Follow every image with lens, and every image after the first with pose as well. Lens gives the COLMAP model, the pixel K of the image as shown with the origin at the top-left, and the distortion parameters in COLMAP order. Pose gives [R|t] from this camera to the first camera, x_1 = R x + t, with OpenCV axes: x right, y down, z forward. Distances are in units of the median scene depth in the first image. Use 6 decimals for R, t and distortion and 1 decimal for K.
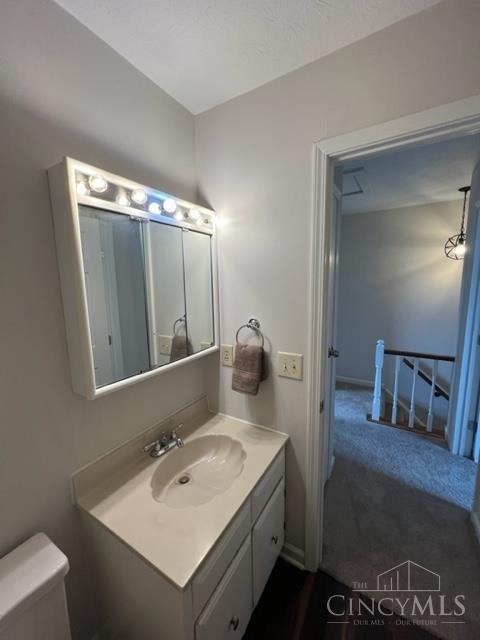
lens RADIAL K [[260.5, 0, 240.0], [0, 260.5, 320.0], [0, 0, 1]] dist [-0.001208, -0.000030]
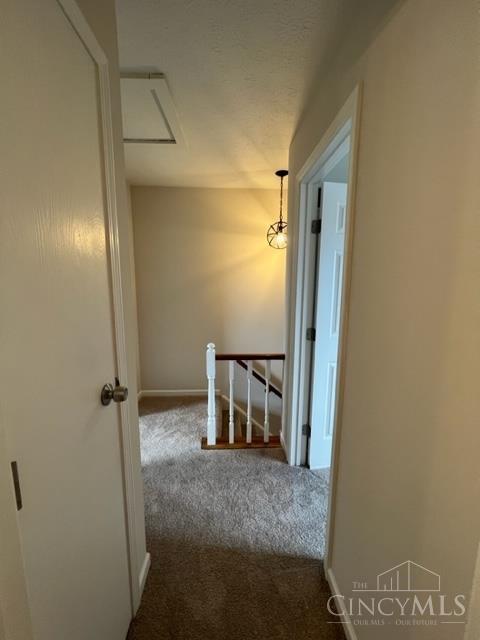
lens RADIAL K [[254.9, 0, 241.5], [0, 254.9, 318.4], [0, 0, 1]] dist [-0.001529, -0.000349]
pose [[0.830420, -0.063252, 0.553536, 0.204618], [0.059719, 0.997916, 0.024440, -0.011712], [-0.553929, 0.012761, 0.832466, 0.321965]]
